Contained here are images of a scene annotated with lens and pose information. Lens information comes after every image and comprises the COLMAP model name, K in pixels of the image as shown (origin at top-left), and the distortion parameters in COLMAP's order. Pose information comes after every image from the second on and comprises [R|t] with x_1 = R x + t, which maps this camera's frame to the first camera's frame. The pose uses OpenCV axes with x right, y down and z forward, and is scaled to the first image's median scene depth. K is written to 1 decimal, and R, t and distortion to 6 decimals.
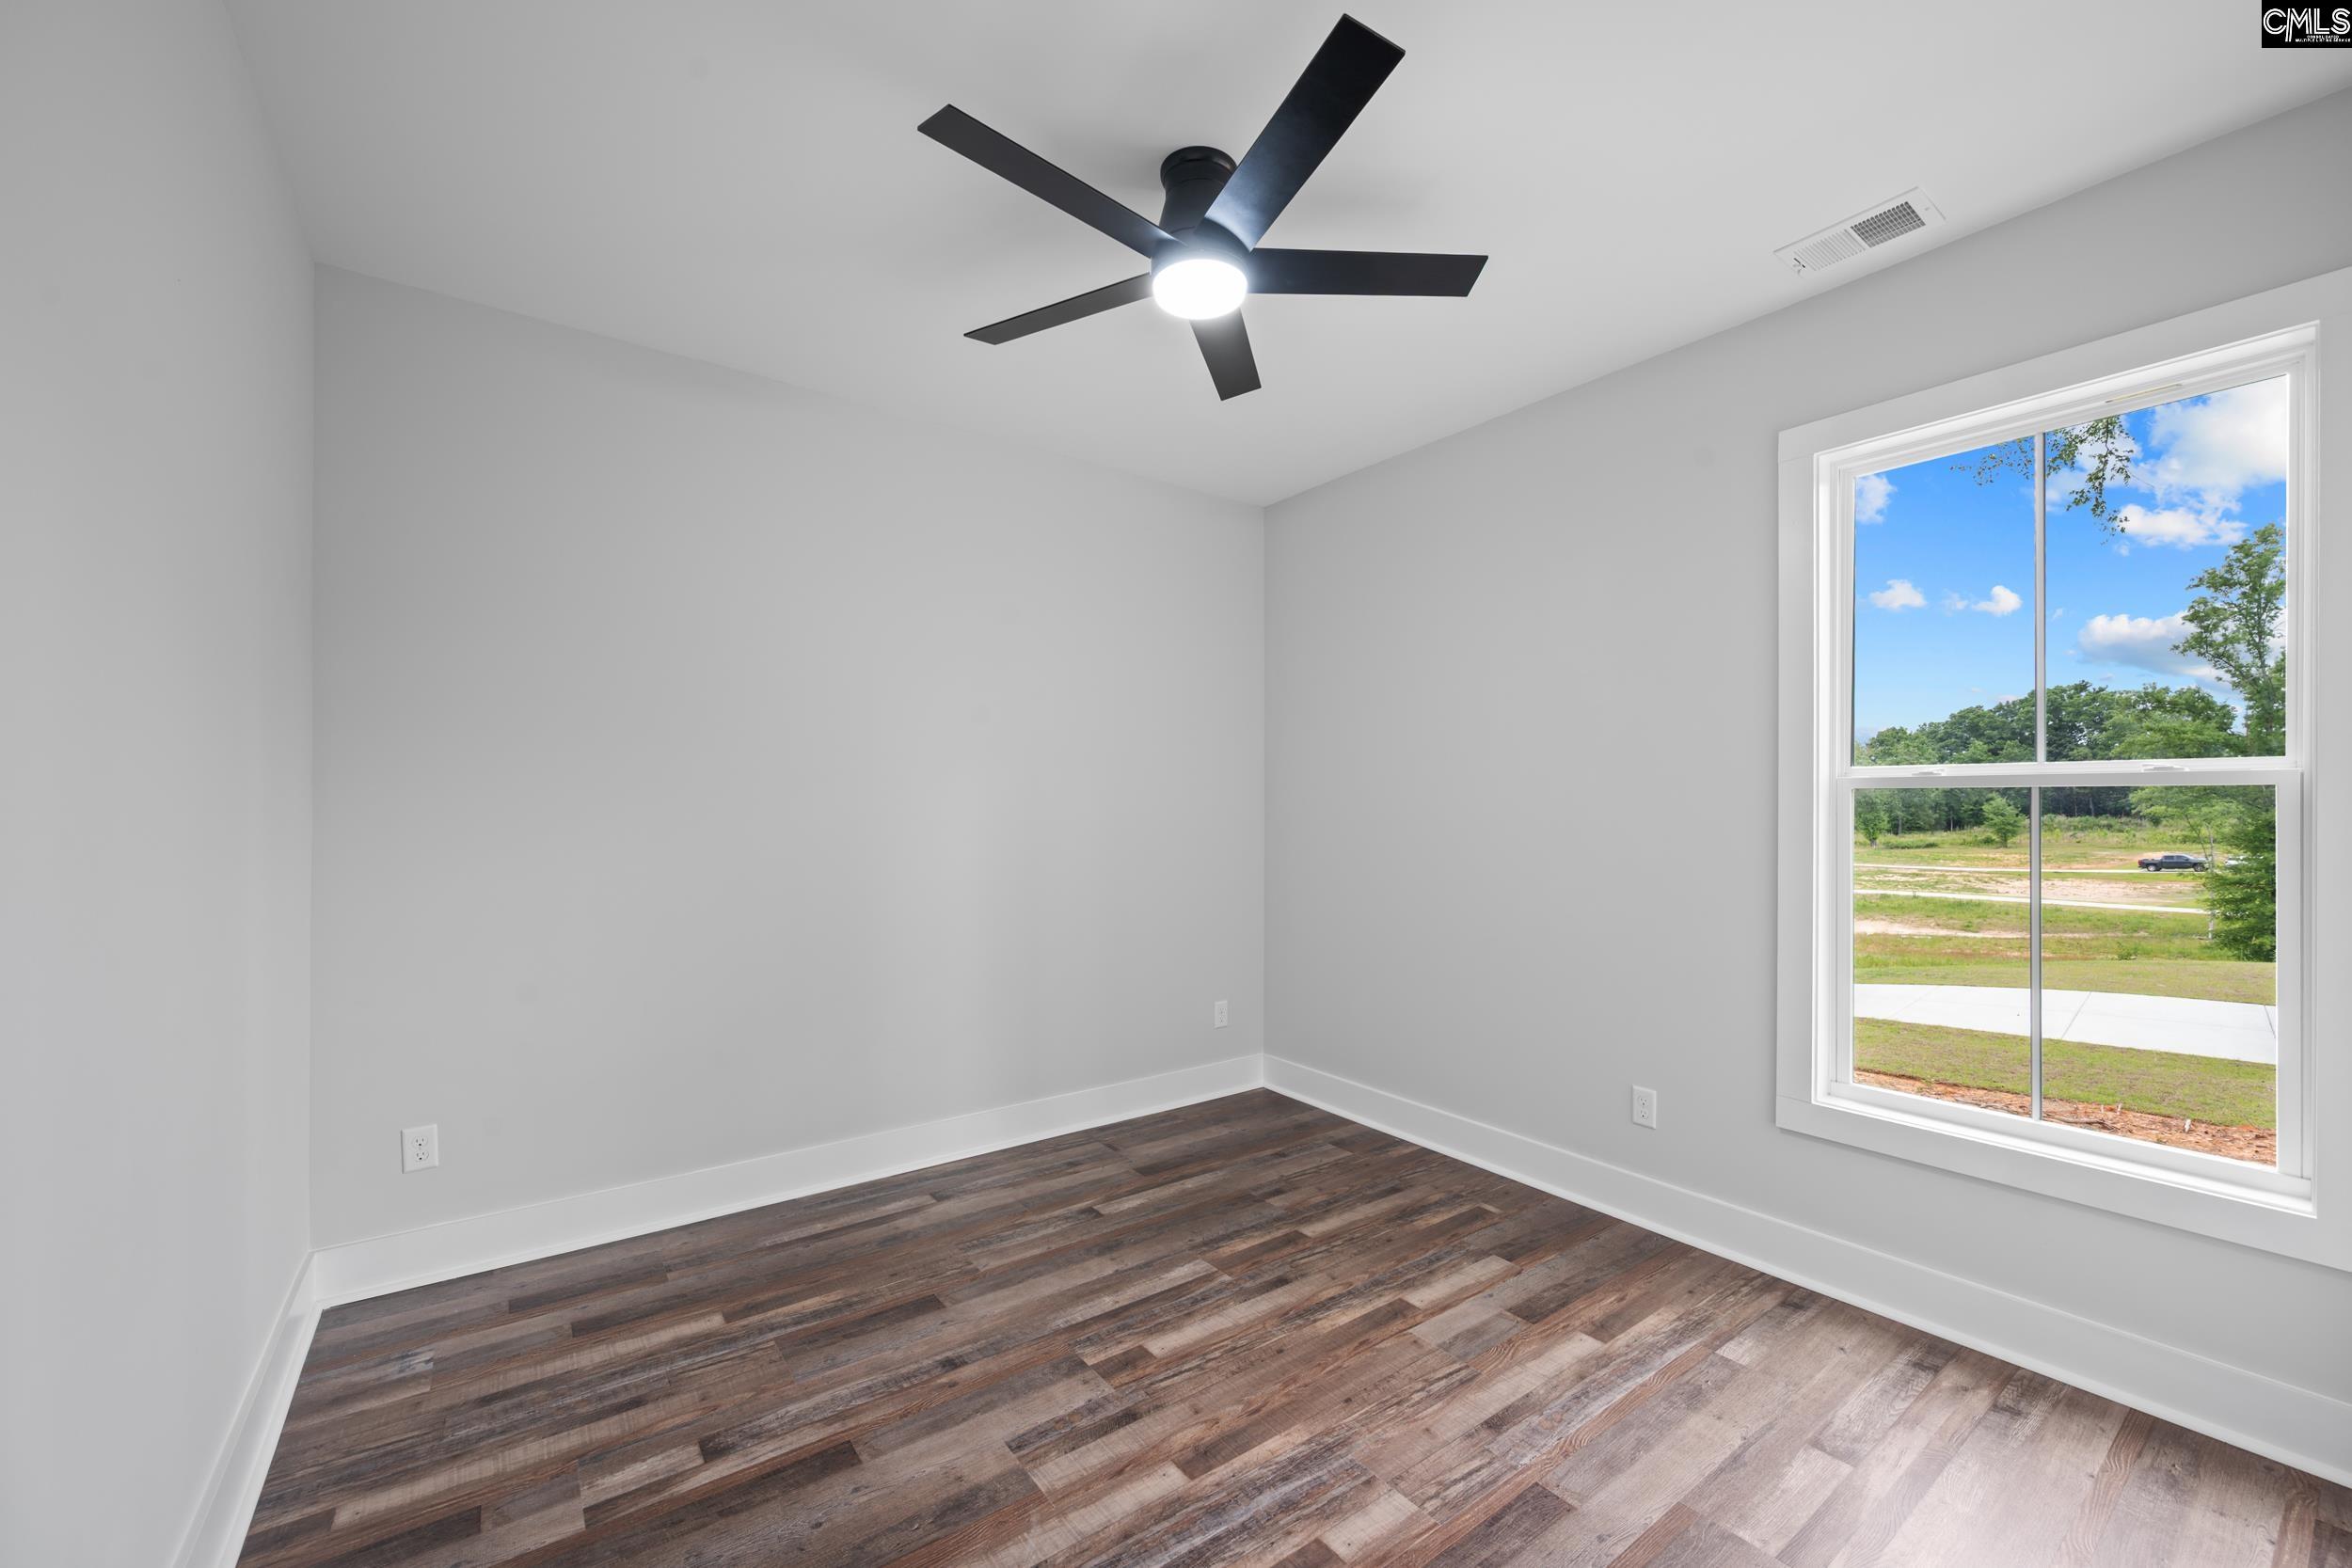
lens RADIAL K [[930.2, 0, 1177.3], [0, 930.2, 798.1], [0, 0, 1]] dist [-0.000561, -0.000059]
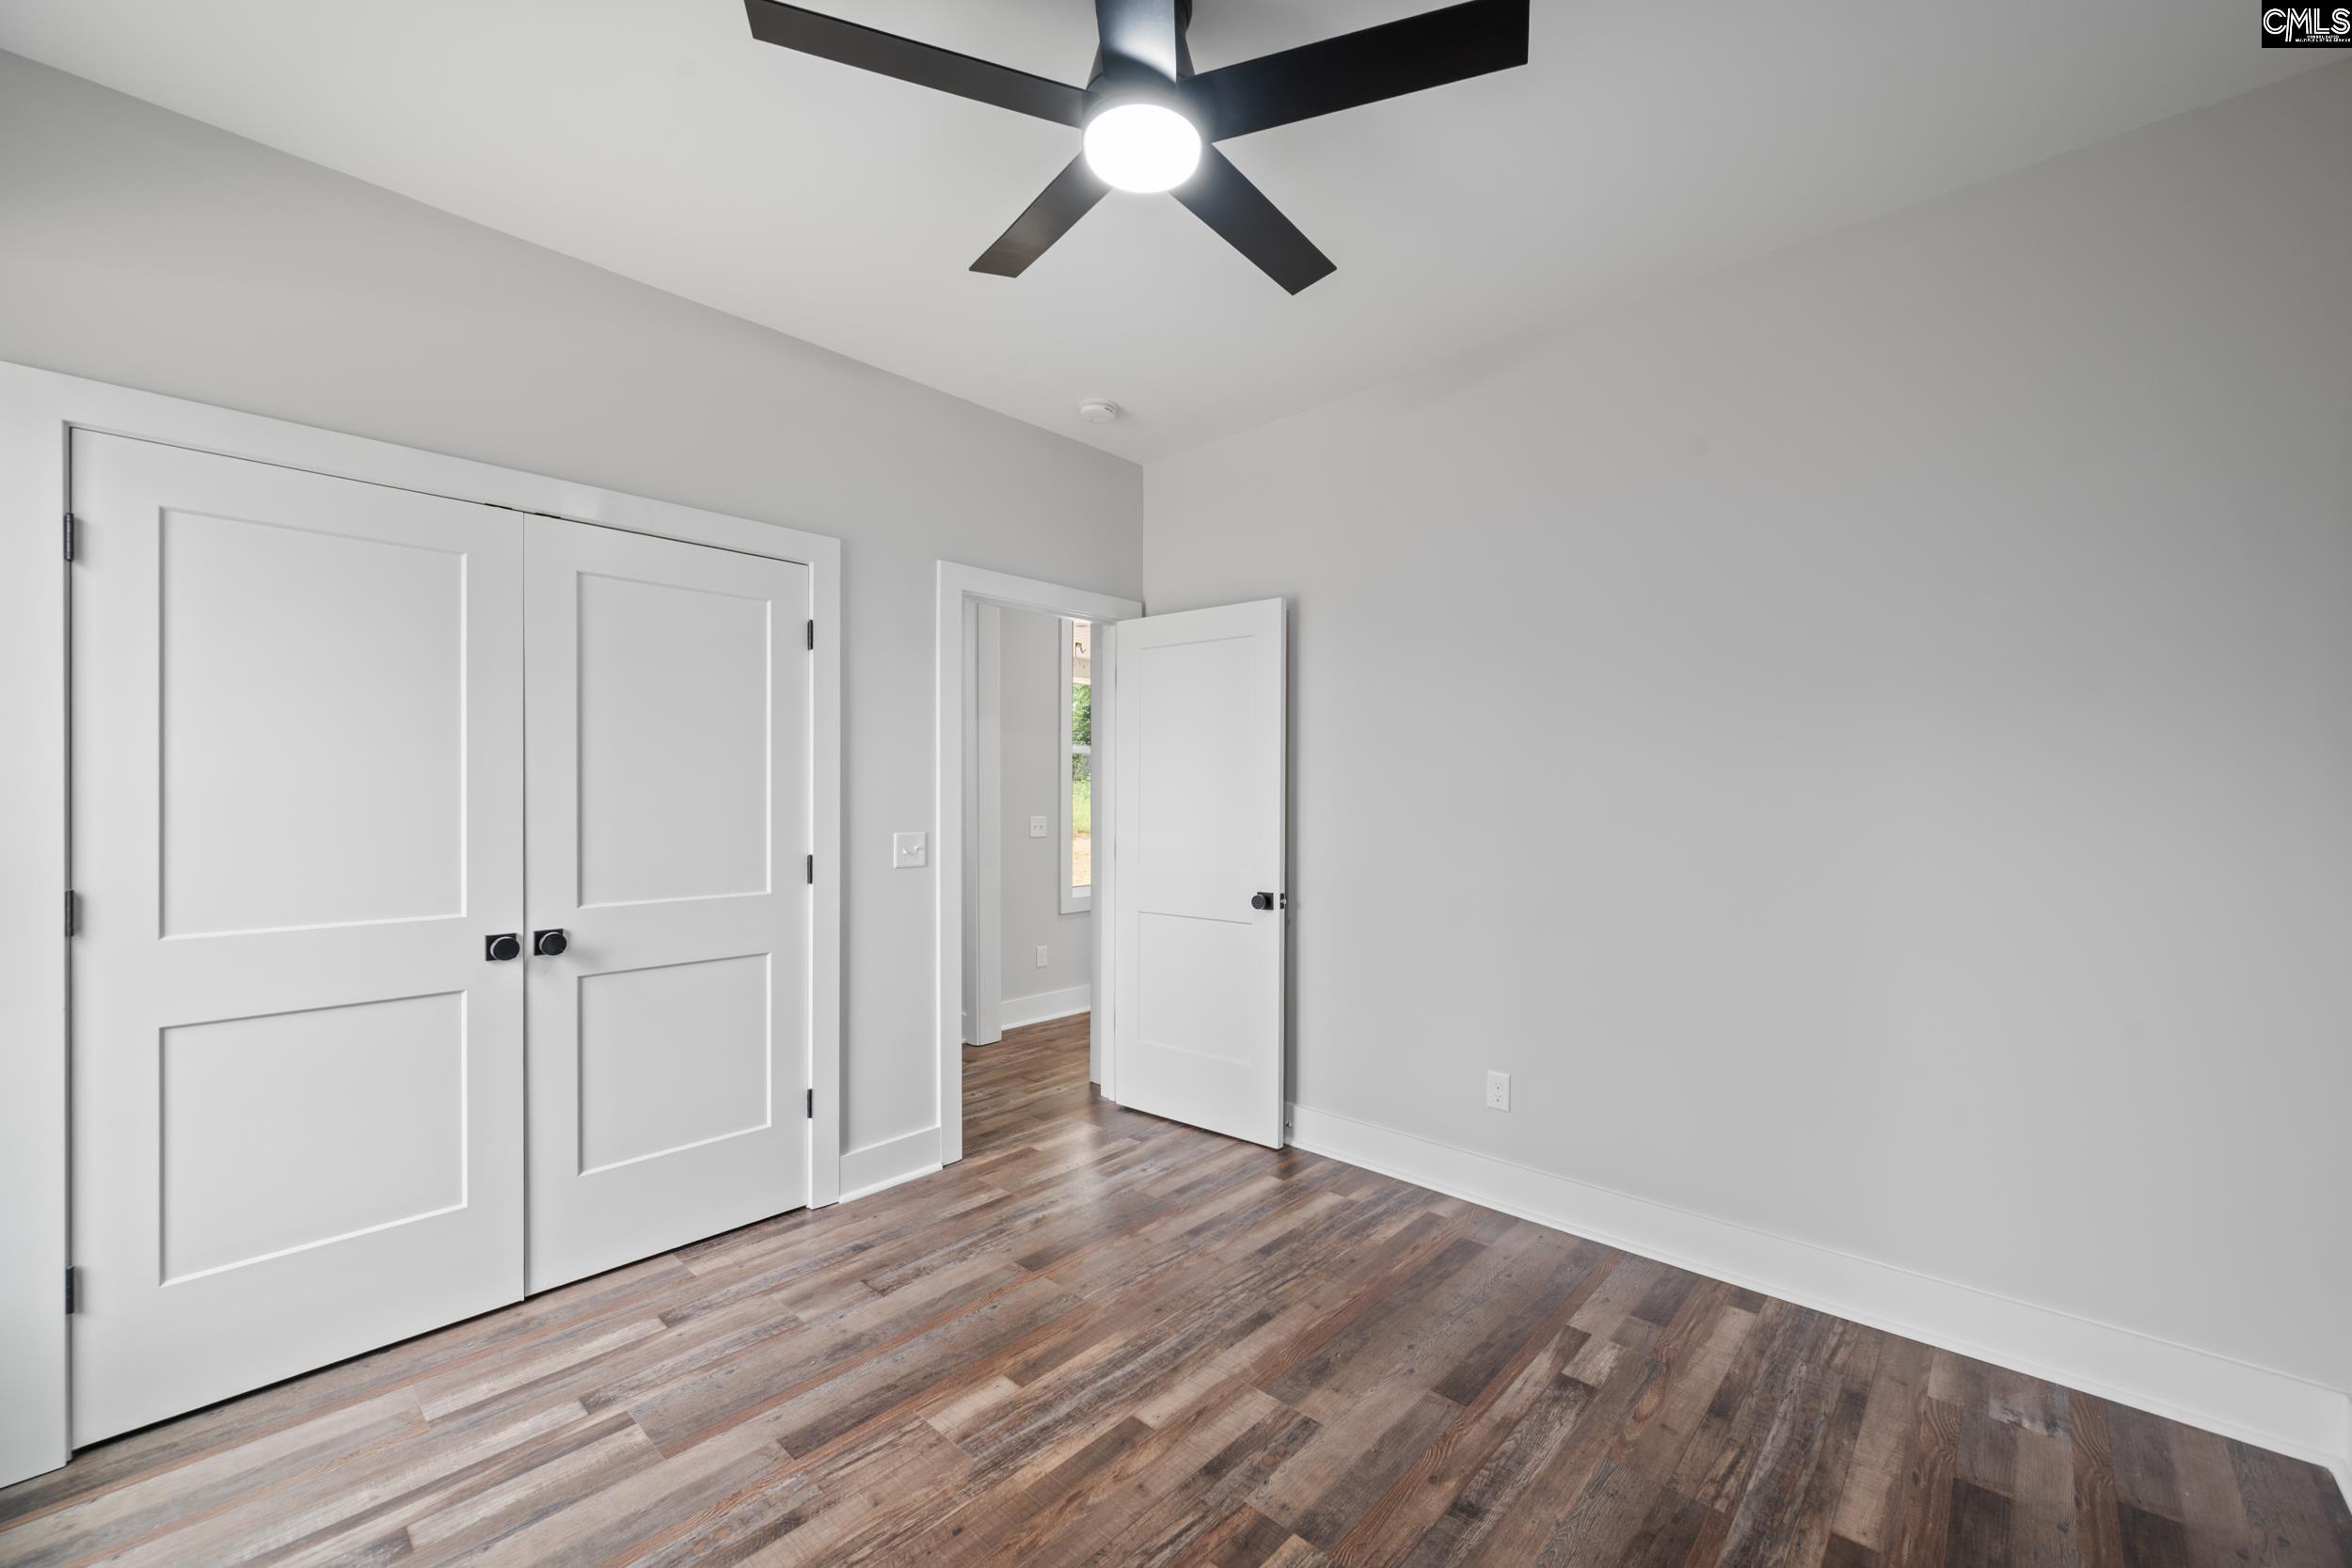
lens RADIAL K [[930.2, 0, 1174.5], [0, 930.2, 791.7], [0, 0, 1]] dist [-0.000561, -0.000059]
pose [[-0.981421, -0.001481, -0.191860, 0.162412], [0.000288, 0.999958, -0.009189, 0.016983], [0.191866, -0.009074, -0.981379, 1.923875]]
